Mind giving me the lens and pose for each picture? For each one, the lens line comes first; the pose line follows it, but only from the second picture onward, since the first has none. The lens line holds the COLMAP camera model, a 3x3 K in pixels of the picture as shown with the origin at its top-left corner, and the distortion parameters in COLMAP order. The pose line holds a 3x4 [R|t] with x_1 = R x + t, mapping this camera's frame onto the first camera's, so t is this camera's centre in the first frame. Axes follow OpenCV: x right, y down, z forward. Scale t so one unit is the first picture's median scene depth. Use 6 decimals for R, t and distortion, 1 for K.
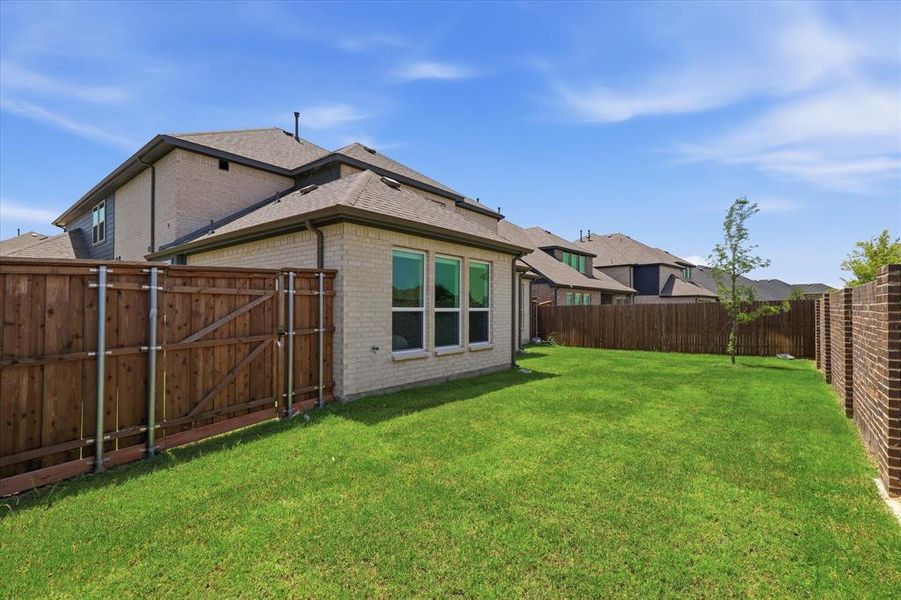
lens RADIAL K [[408.6, 0, 446.7], [0, 408.6, 303.4], [0, 0, 1]] dist [-0.004106, 0.002326]
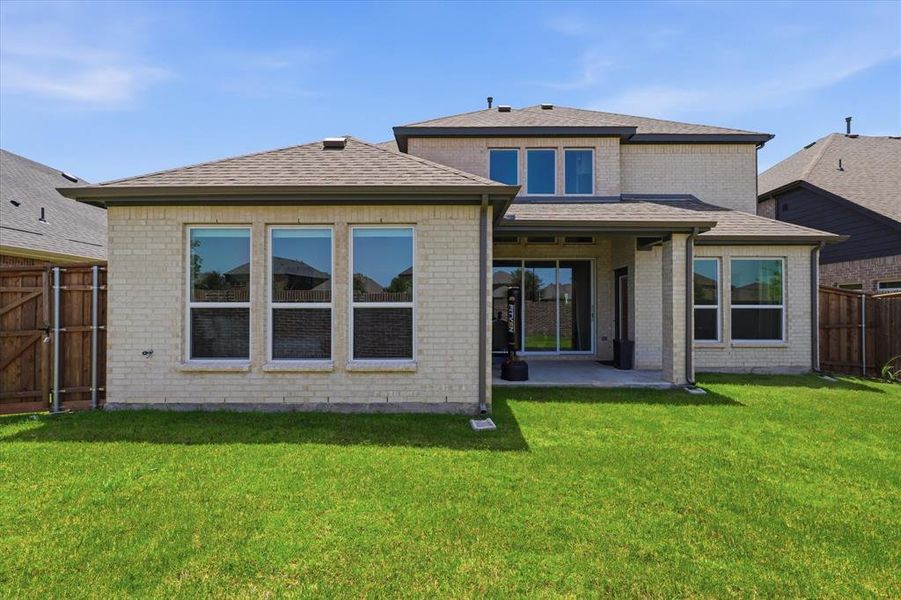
lens RADIAL K [[408.6, 0, 450.1], [0, 408.6, 301.9], [0, 0, 1]] dist [-0.004106, 0.002326]
pose [[0.636477, -0.010968, -0.771218, 0.816726], [0.012781, 0.999912, -0.003672, 0.018166], [0.771190, -0.007520, 0.636561, 0.912698]]
